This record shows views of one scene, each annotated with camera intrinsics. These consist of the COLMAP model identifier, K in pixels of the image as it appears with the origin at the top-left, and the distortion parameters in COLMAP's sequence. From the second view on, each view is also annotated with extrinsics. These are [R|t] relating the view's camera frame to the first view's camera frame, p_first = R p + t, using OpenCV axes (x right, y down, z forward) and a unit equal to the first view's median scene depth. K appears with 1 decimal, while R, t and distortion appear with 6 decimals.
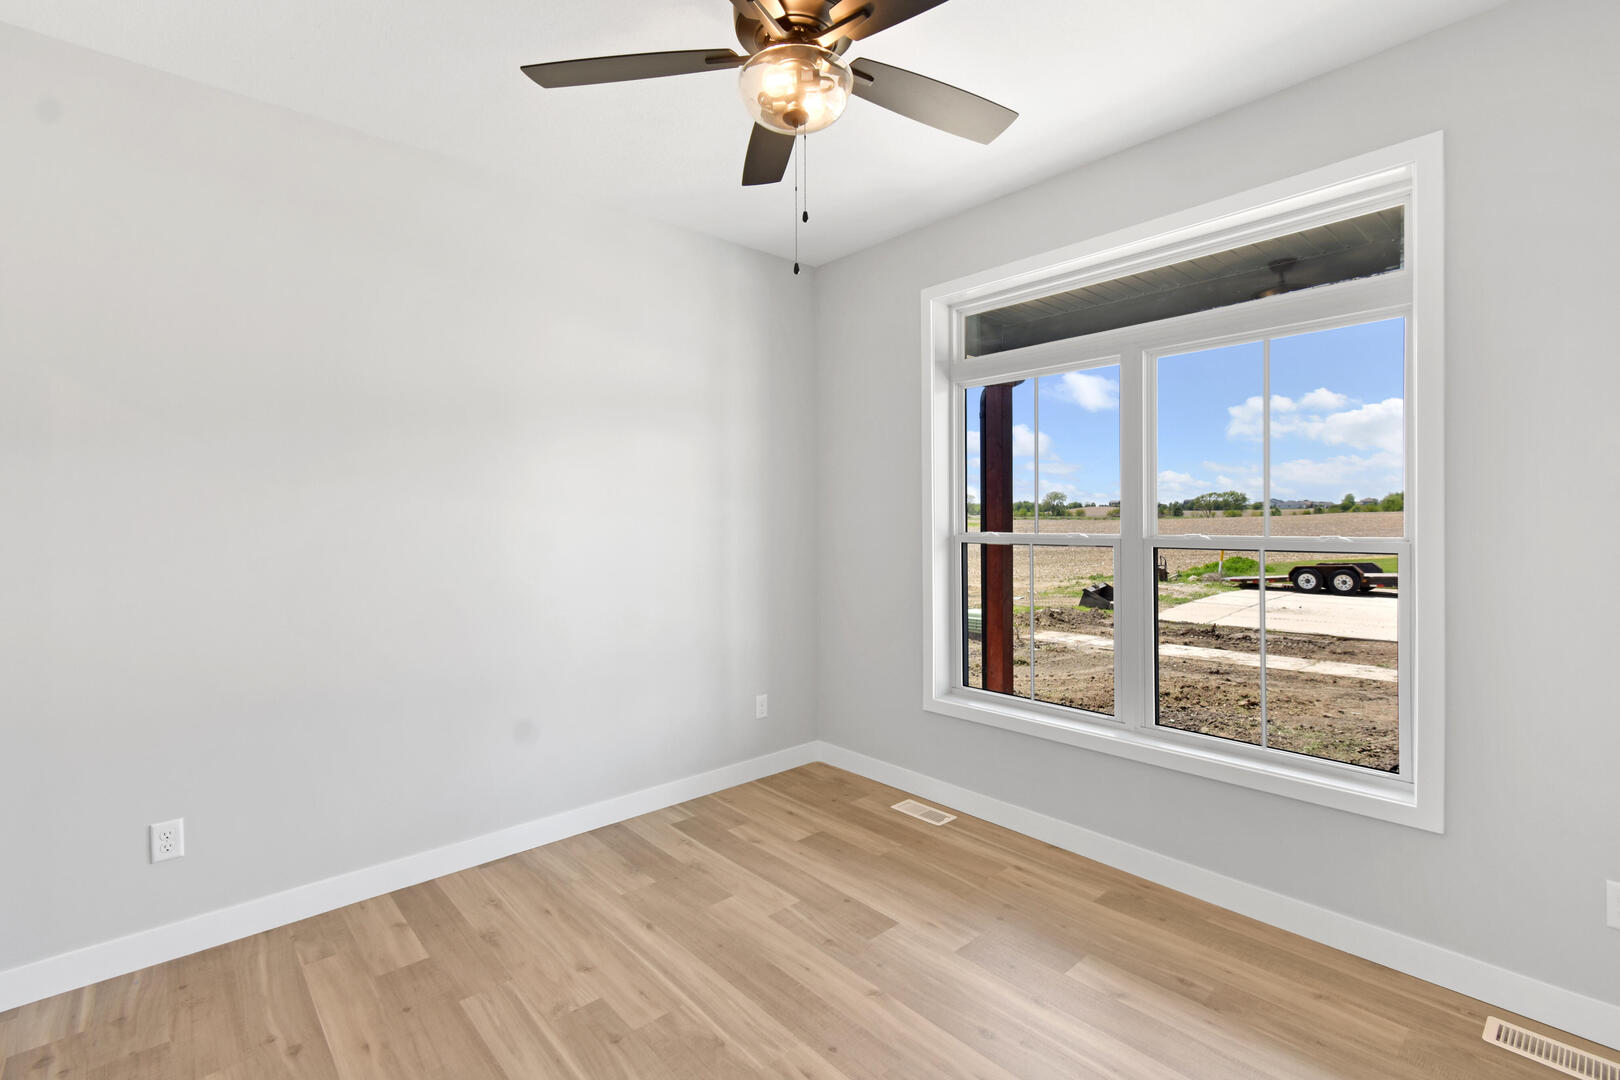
lens RADIAL K [[737.8, 0, 814.2], [0, 737.8, 526.2], [0, 0, 1]] dist [-0.004545, -0.001258]
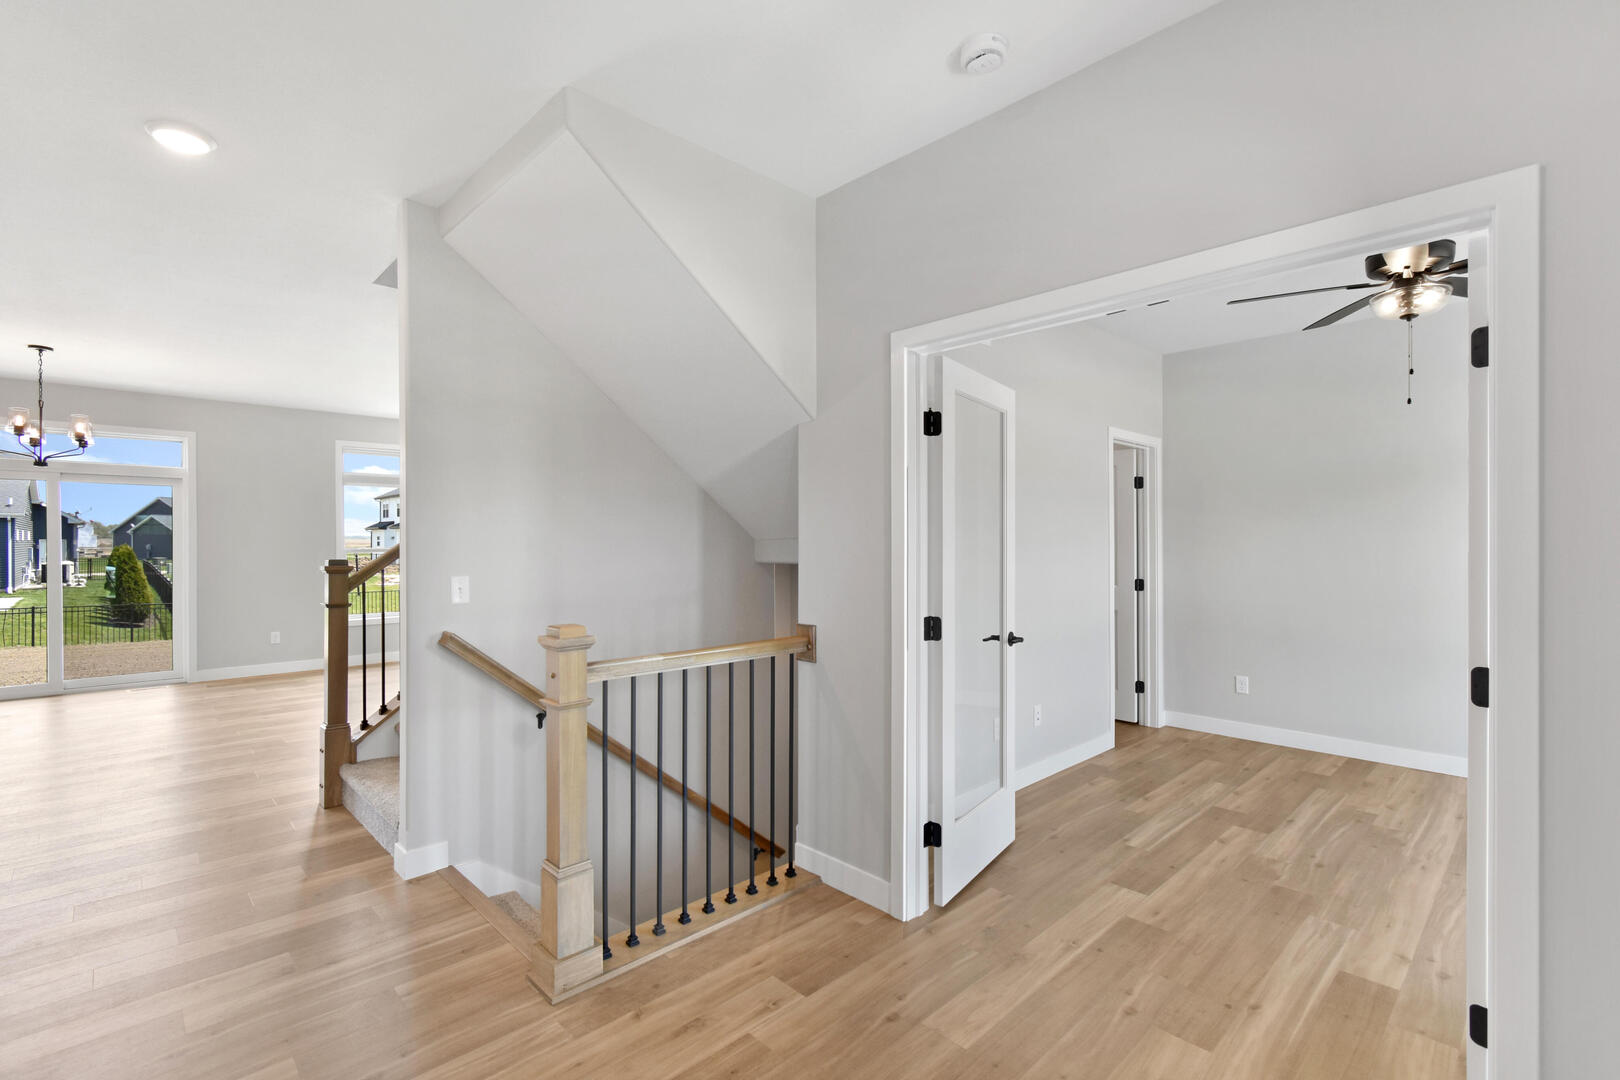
lens RADIAL K [[737.8, 0, 812.3], [0, 737.8, 541.2], [0, 0, 1]] dist [-0.004545, -0.001258]
pose [[0.032609, 0.000717, -0.999468, 1.400191], [-0.008227, 0.999966, 0.000449, 0.002275], [0.999434, 0.008208, 0.032614, -0.403604]]
